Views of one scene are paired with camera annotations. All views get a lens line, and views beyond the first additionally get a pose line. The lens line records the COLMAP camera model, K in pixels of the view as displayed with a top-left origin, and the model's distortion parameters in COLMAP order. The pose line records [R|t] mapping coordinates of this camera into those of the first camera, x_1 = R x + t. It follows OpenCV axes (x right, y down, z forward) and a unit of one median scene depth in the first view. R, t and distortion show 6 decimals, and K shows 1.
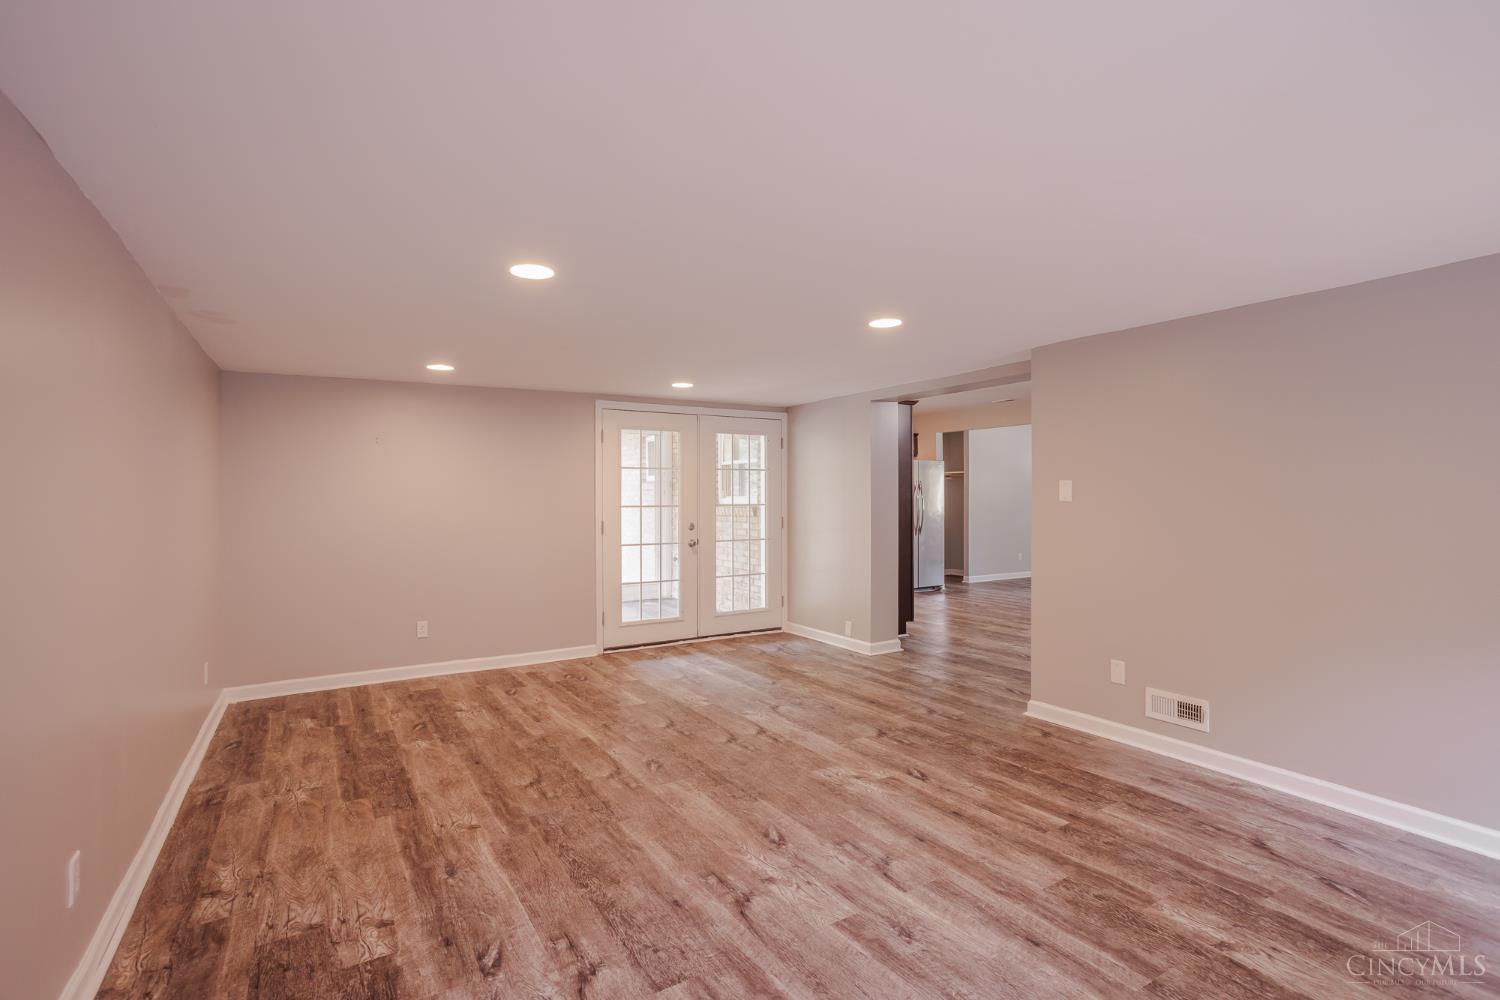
lens RADIAL K [[714.4, 0, 745.9], [0, 714.4, 490.8], [0, 0, 1]] dist [-0.055104, 0.036101]
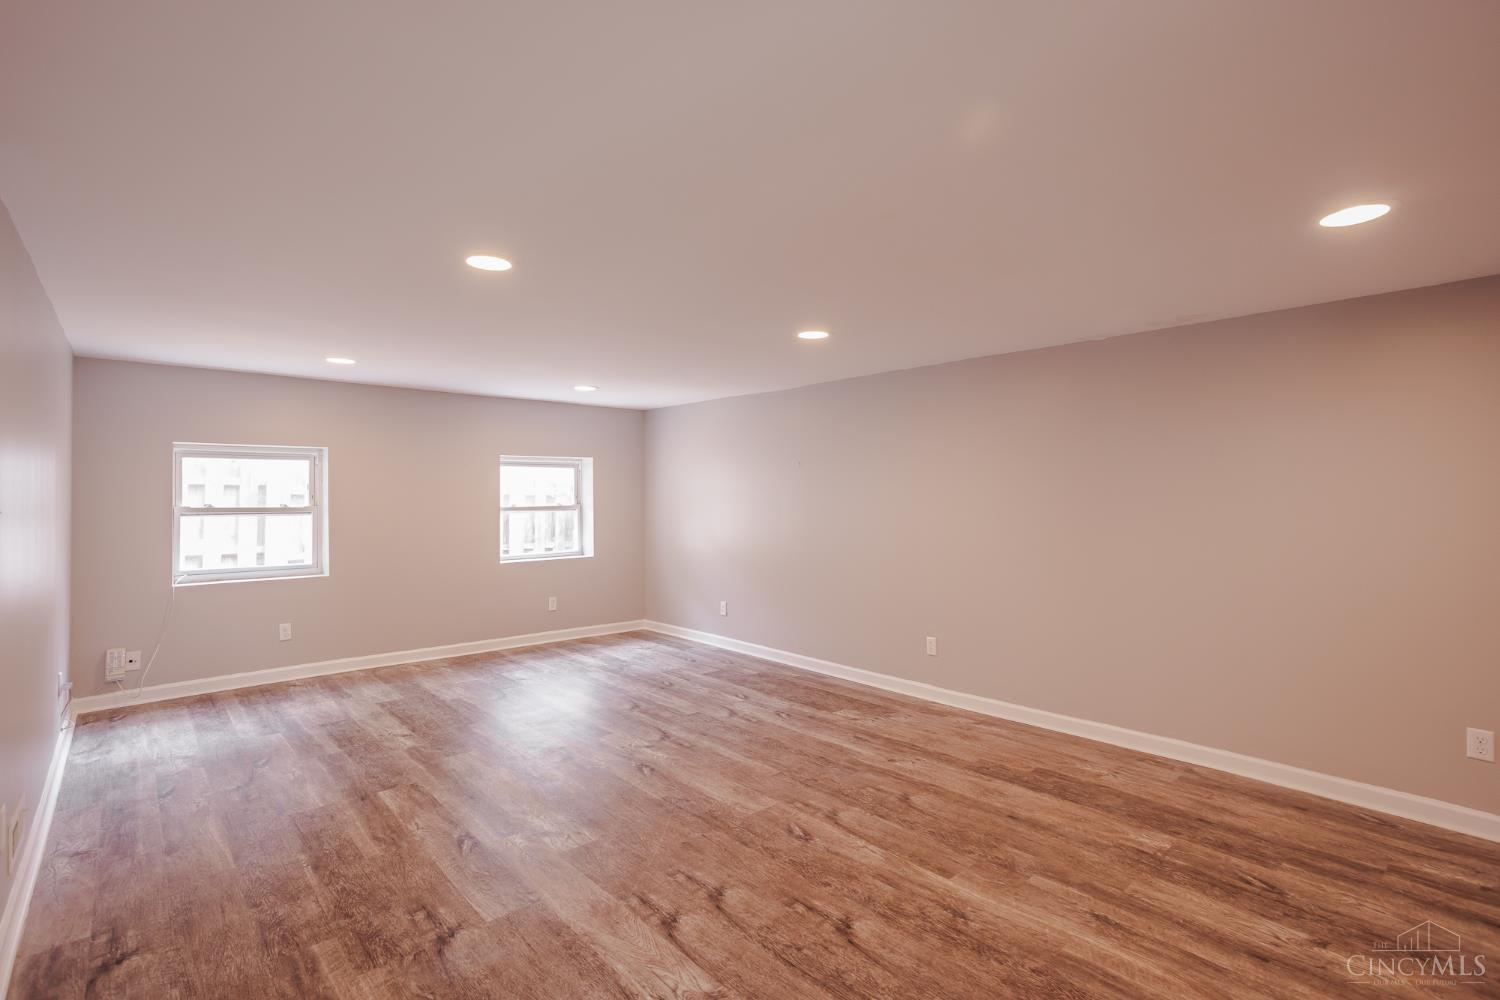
lens RADIAL K [[714.4, 0, 745.9], [0, 714.4, 490.8], [0, 0, 1]] dist [-0.055104, 0.036101]
pose [[-0.984120, 0.010221, -0.177211, 0.071083], [0.012068, 0.999883, -0.009351, 0.012112], [0.177094, -0.011341, -0.984129, 1.947604]]
